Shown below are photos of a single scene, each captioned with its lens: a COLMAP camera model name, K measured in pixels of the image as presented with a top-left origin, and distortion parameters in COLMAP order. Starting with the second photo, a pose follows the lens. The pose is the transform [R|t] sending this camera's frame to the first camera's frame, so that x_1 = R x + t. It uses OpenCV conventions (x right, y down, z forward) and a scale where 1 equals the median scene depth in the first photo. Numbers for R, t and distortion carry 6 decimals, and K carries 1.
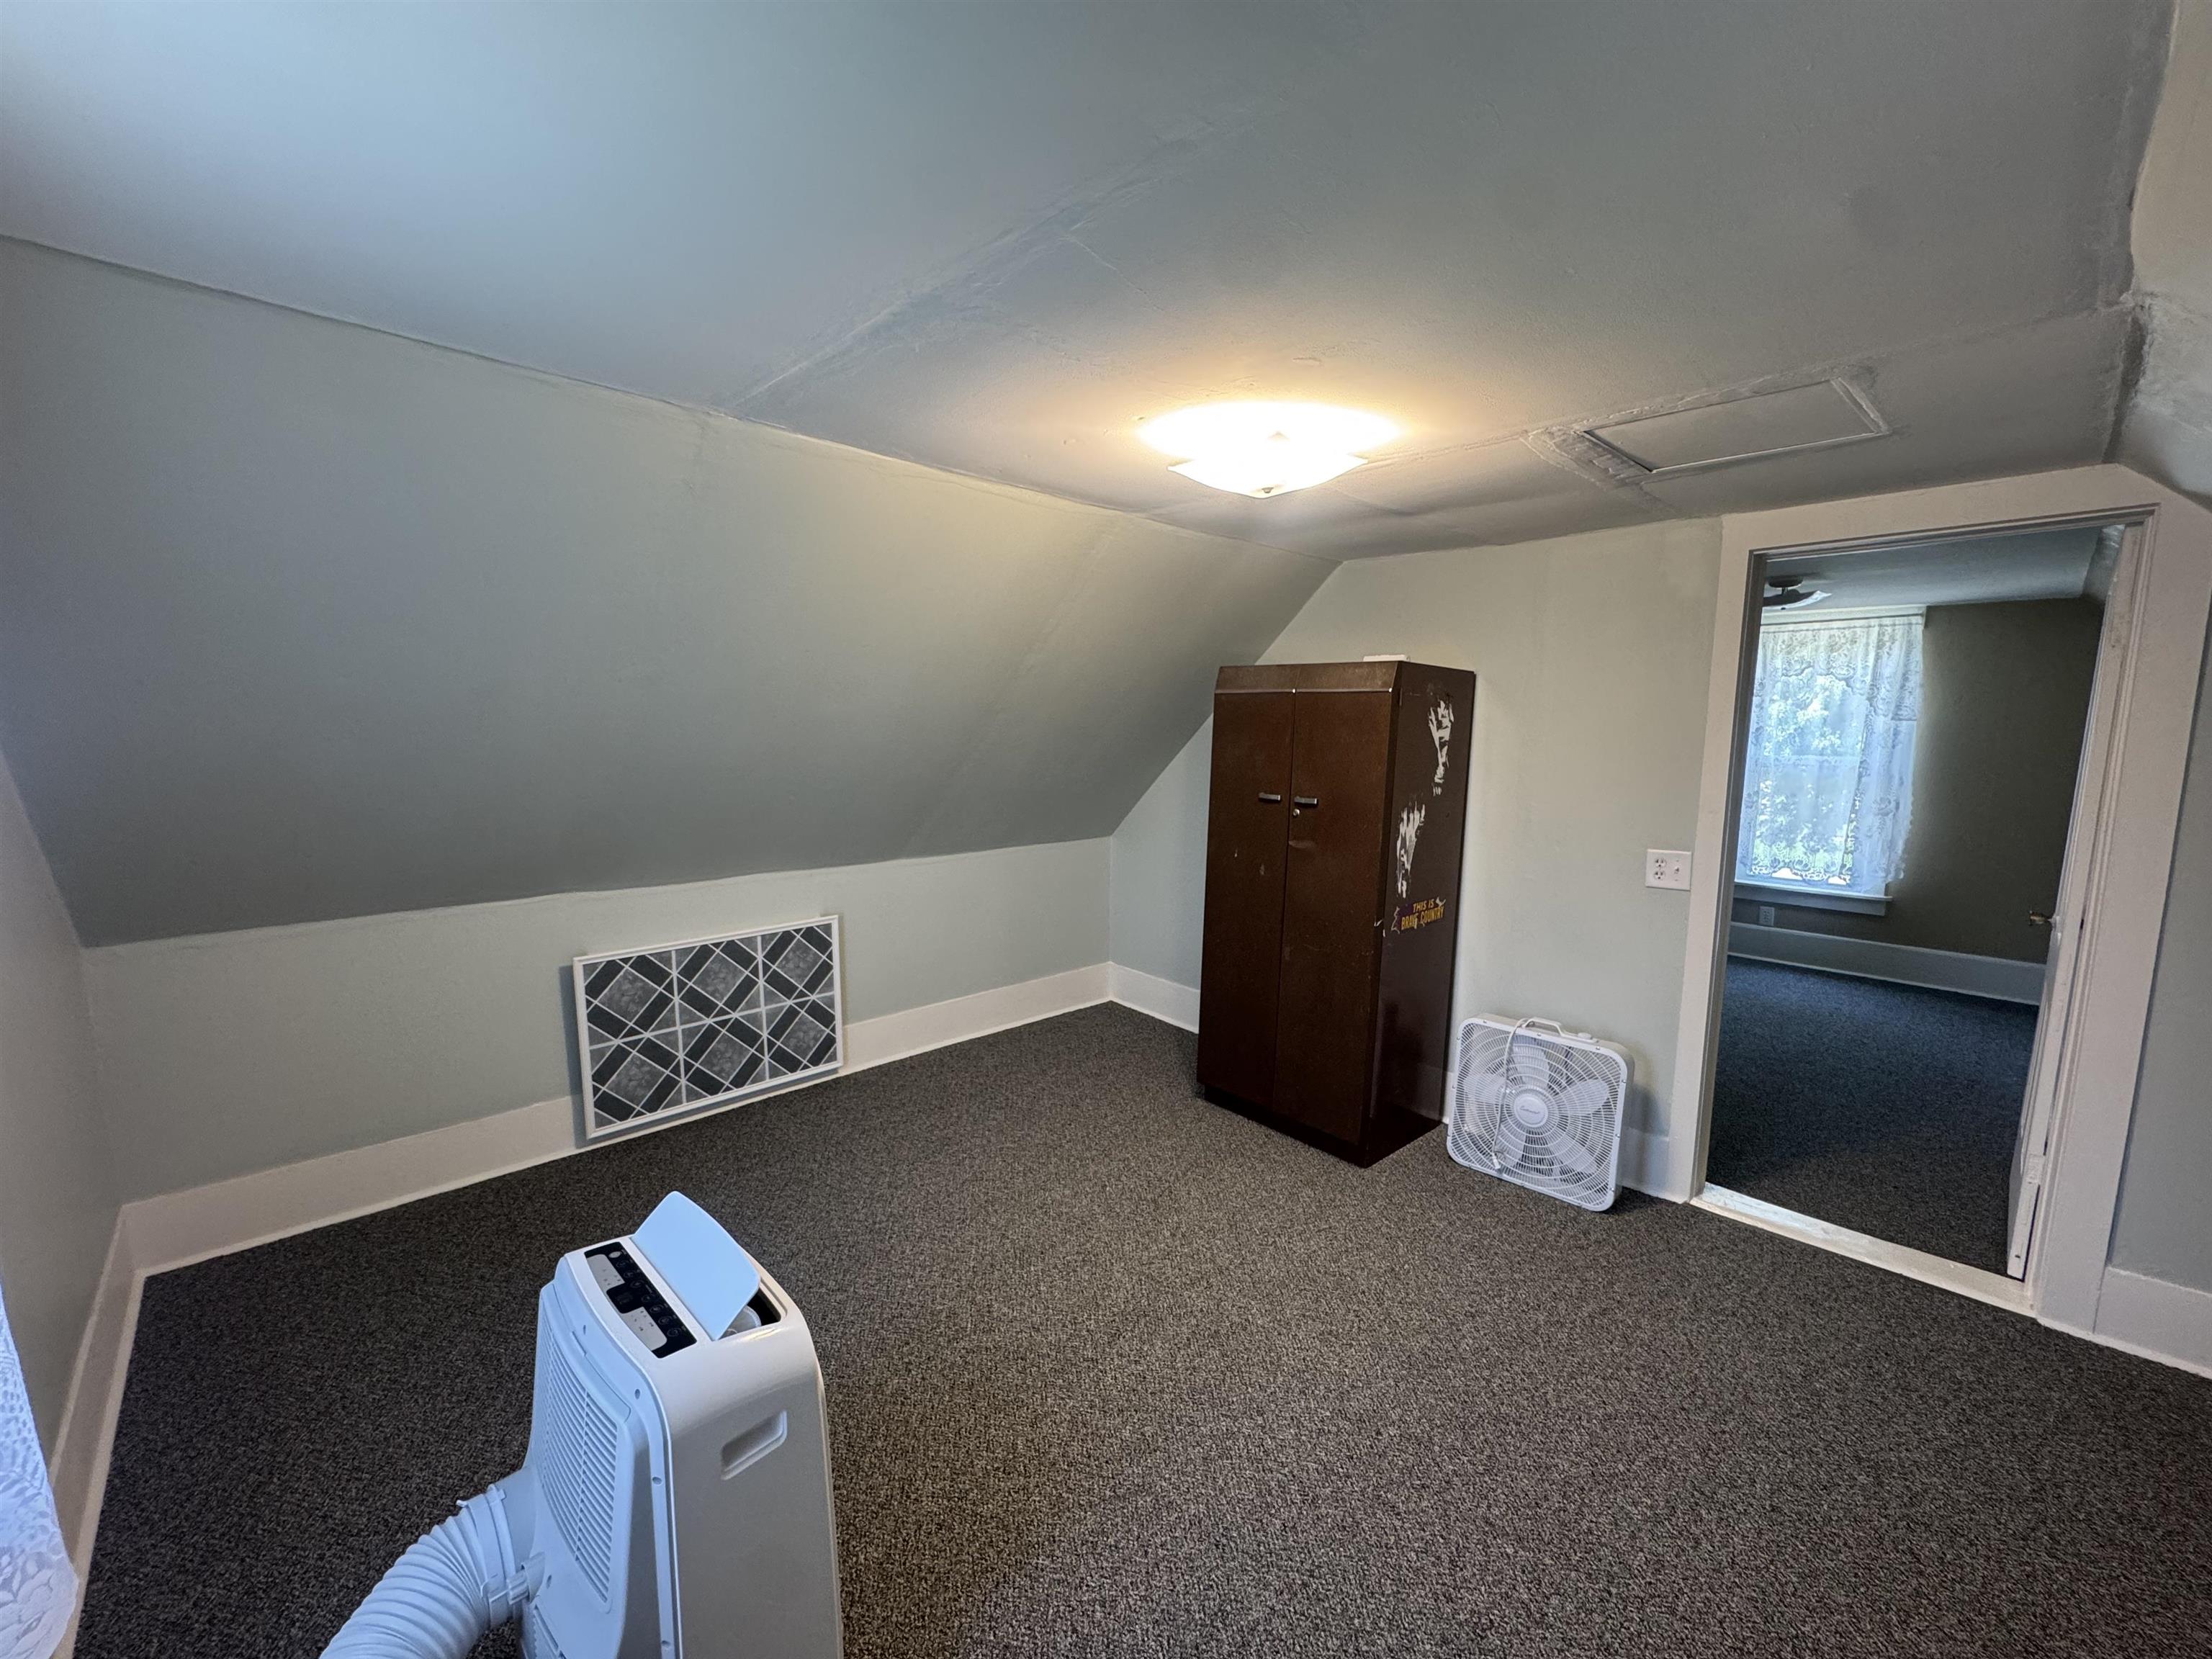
lens RADIAL K [[881.8, 0, 1105.7], [0, 881.8, 833.7], [0, 0, 1]] dist [-0.003831, 0.000371]
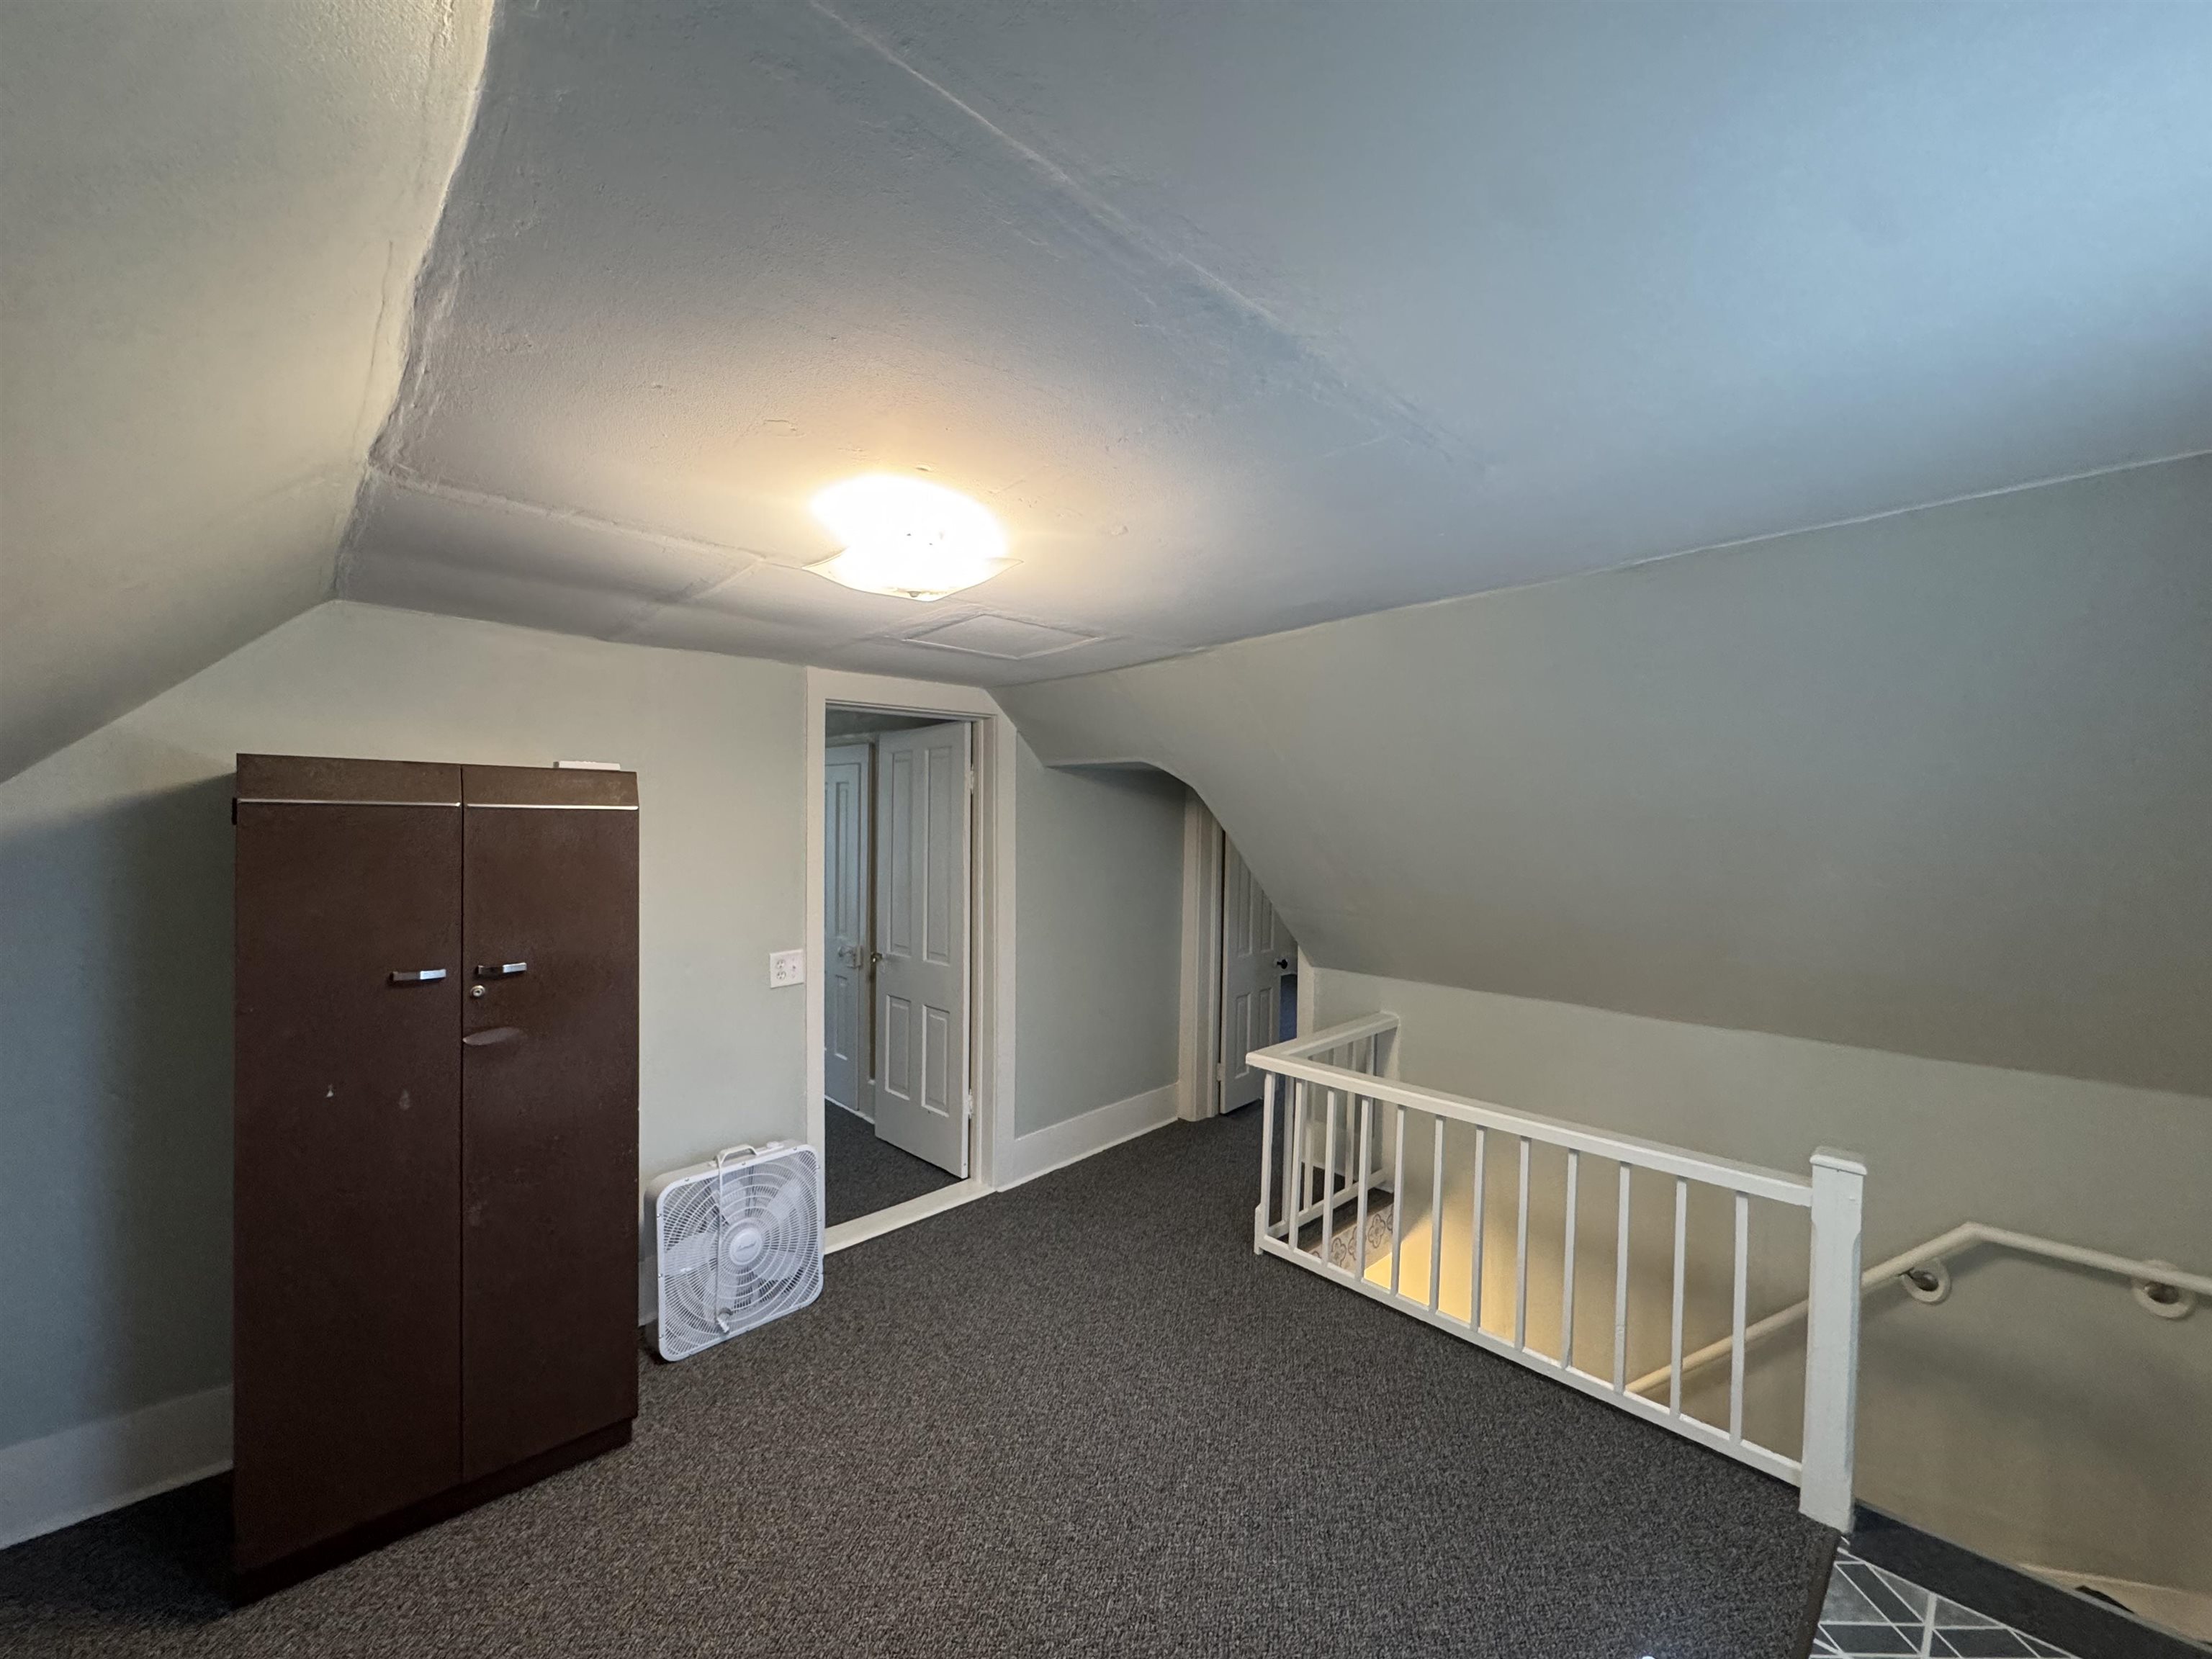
lens RADIAL K [[881.8, 0, 1105.7], [0, 881.8, 833.7], [0, 0, 1]] dist [-0.003831, 0.000371]
pose [[-0.006618, -0.026216, 0.999634, -0.454764], [0.122371, 0.992122, 0.026829, -0.104810], [-0.992462, 0.122504, -0.003358, 0.561585]]
